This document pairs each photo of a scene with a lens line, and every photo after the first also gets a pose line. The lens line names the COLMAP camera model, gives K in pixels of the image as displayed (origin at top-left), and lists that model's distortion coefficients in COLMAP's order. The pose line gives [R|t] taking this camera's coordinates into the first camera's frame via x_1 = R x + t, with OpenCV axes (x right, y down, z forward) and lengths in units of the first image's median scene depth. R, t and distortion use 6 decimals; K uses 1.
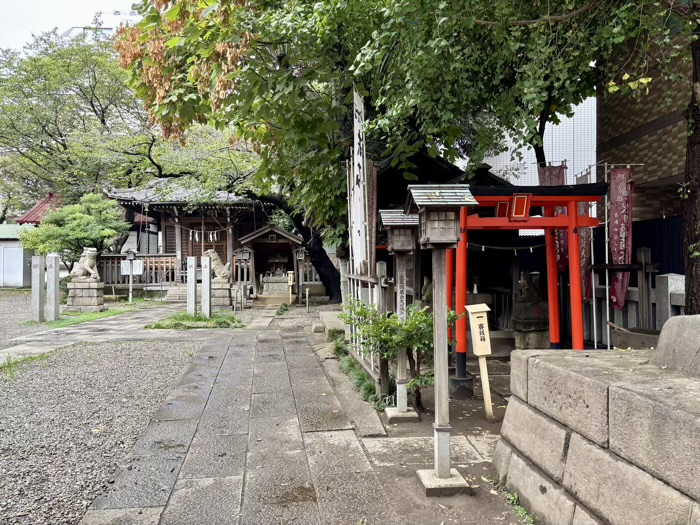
lens RADIAL K [[529.7, 0, 353.7], [0, 529.7, 263.1], [0, 0, 1]] dist [0.007685, -0.005034]
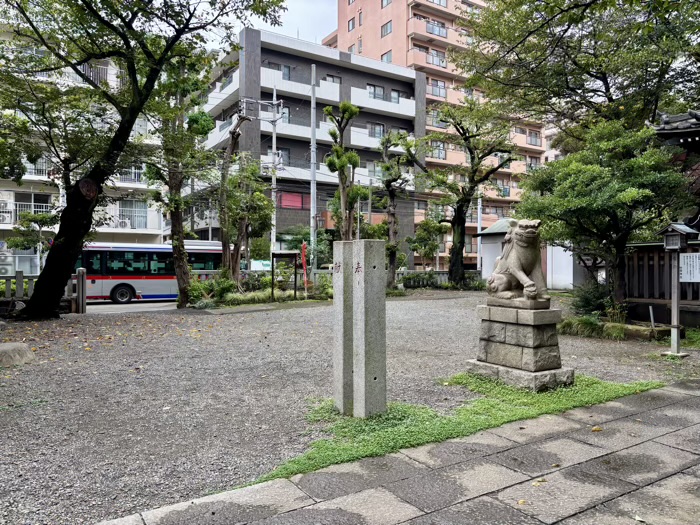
lens RADIAL K [[524.4, 0, 352.4], [0, 524.4, 262.1], [0, 0, 1]] dist [0.043973, -0.039697]
pose [[0.488004, -0.001999, -0.872839, -0.184056], [0.006345, 0.999979, 0.001258, 0.001058], [0.872818, -0.006152, 0.488007, 0.592613]]
